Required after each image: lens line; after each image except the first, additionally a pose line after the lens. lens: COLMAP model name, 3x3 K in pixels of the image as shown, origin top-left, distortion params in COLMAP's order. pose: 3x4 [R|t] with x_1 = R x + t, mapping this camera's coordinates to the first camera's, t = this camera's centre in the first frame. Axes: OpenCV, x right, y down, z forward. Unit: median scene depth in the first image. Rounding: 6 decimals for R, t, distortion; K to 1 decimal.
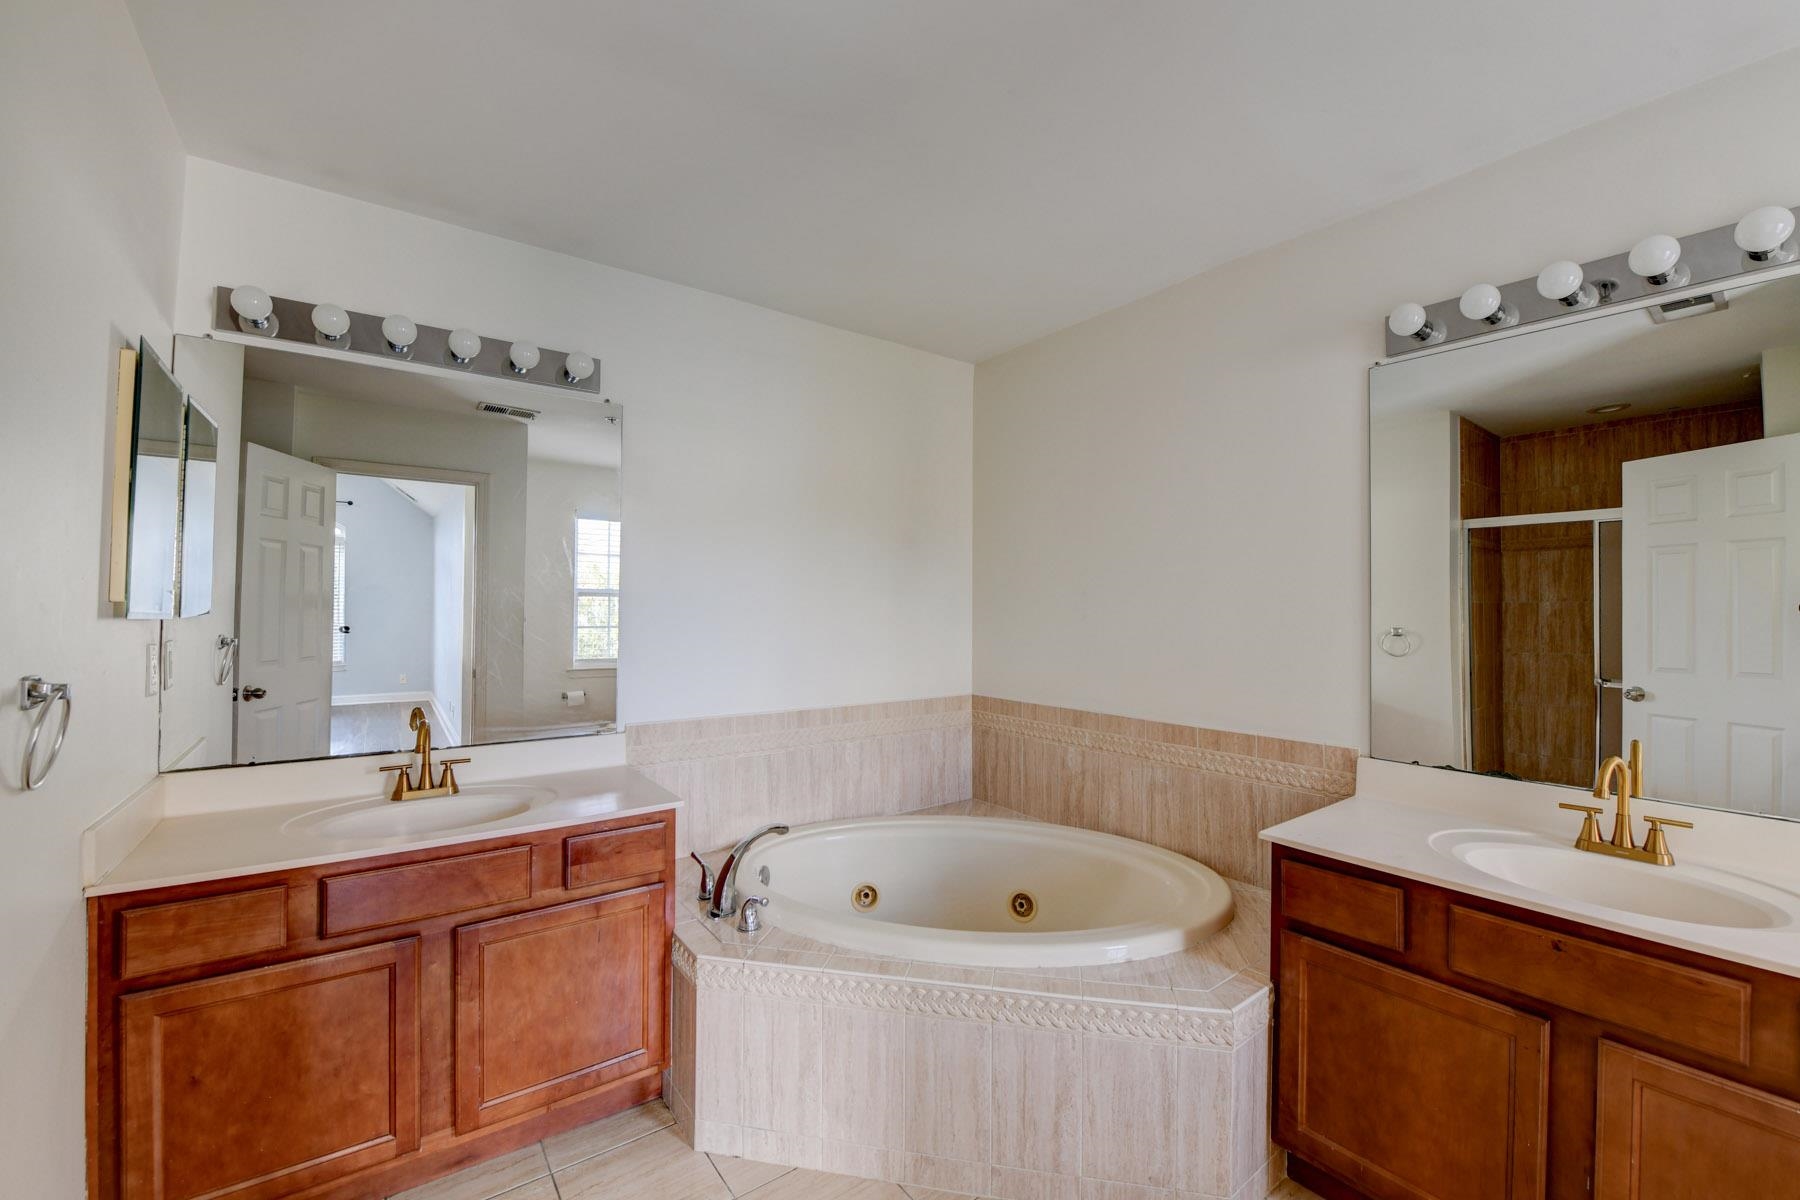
lens RADIAL K [[732.0, 0, 899.9], [0, 732.0, 603.4], [0, 0, 1]] dist [-0.021341, -0.001856]
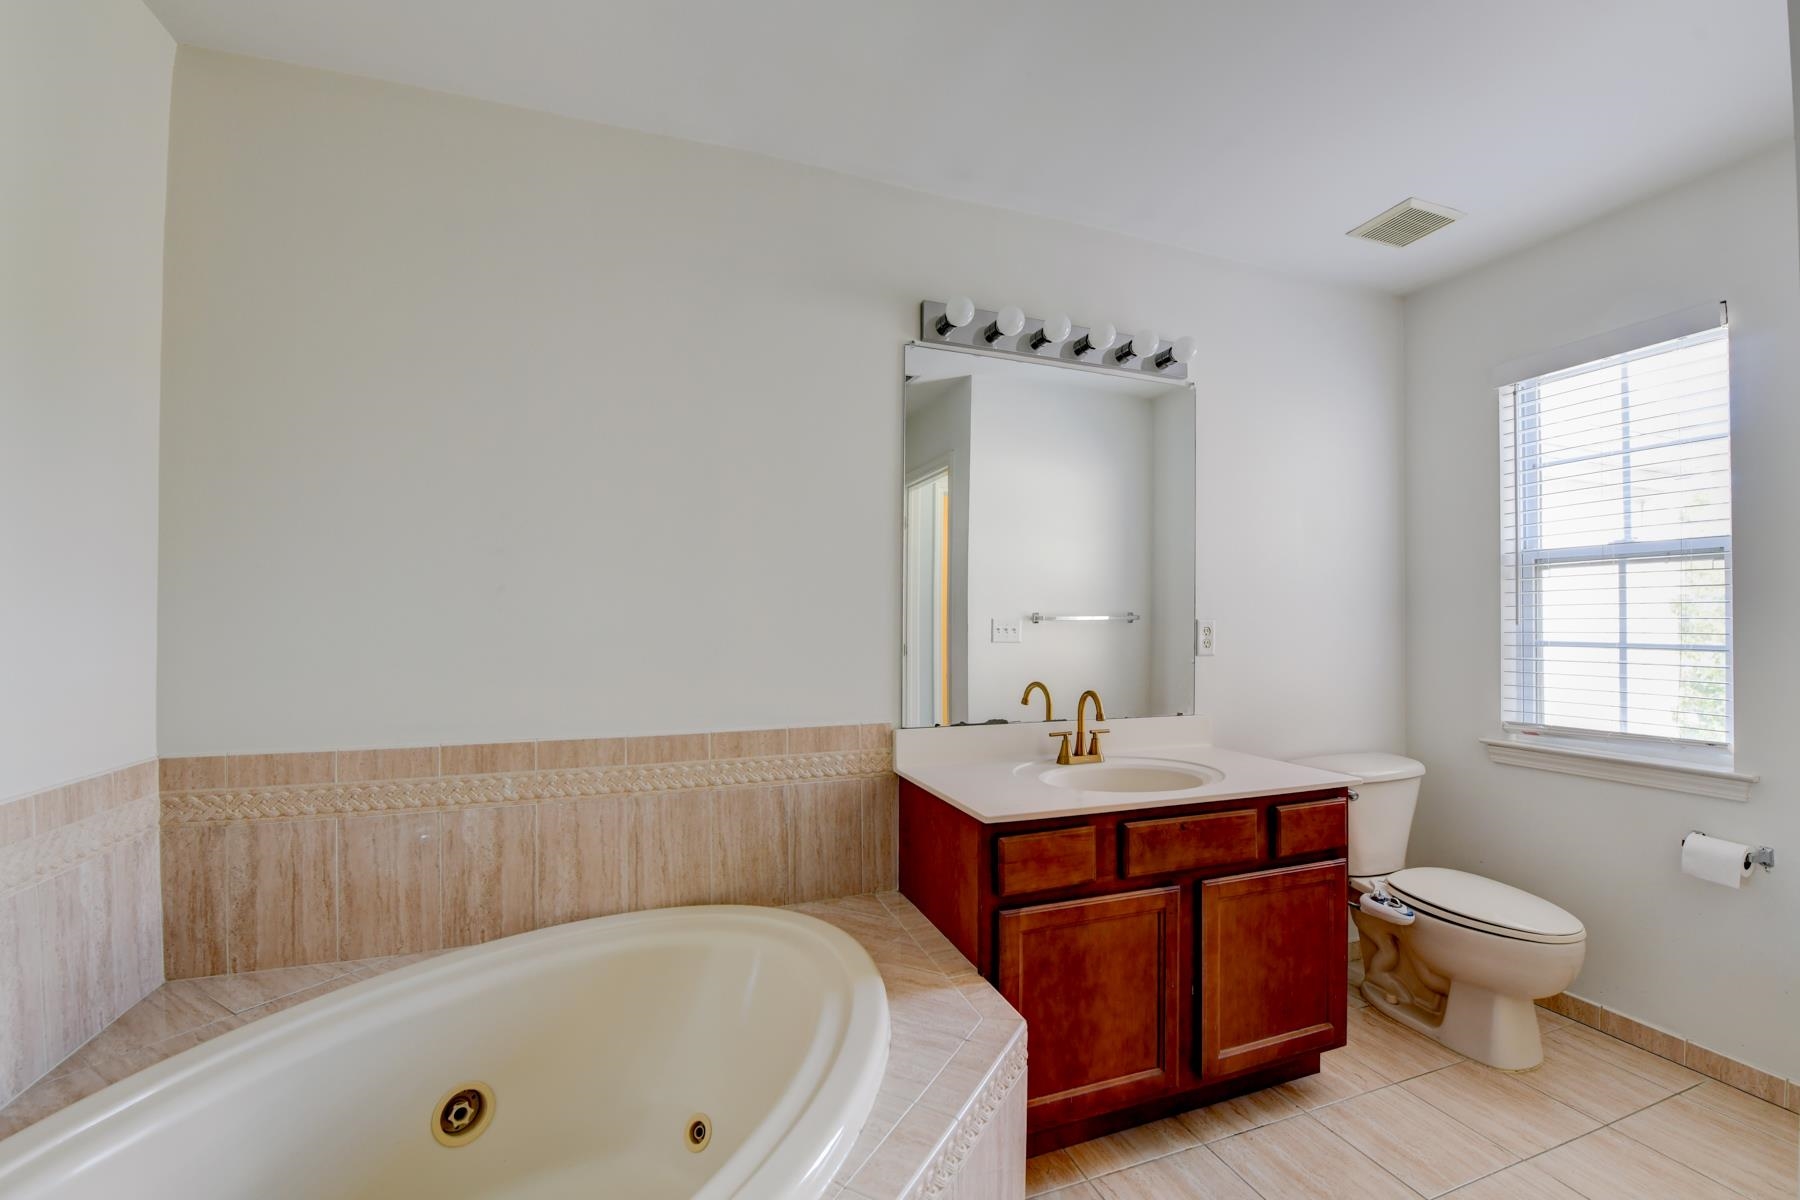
lens RADIAL K [[732.0, 0, 898.7], [0, 732.0, 611.1], [0, 0, 1]] dist [-0.021341, -0.001856]
pose [[0.268678, 0.011120, 0.963166, -0.277758], [-0.003738, 0.999938, -0.010501, 0.045528], [-0.963223, -0.000779, 0.268703, 0.574741]]
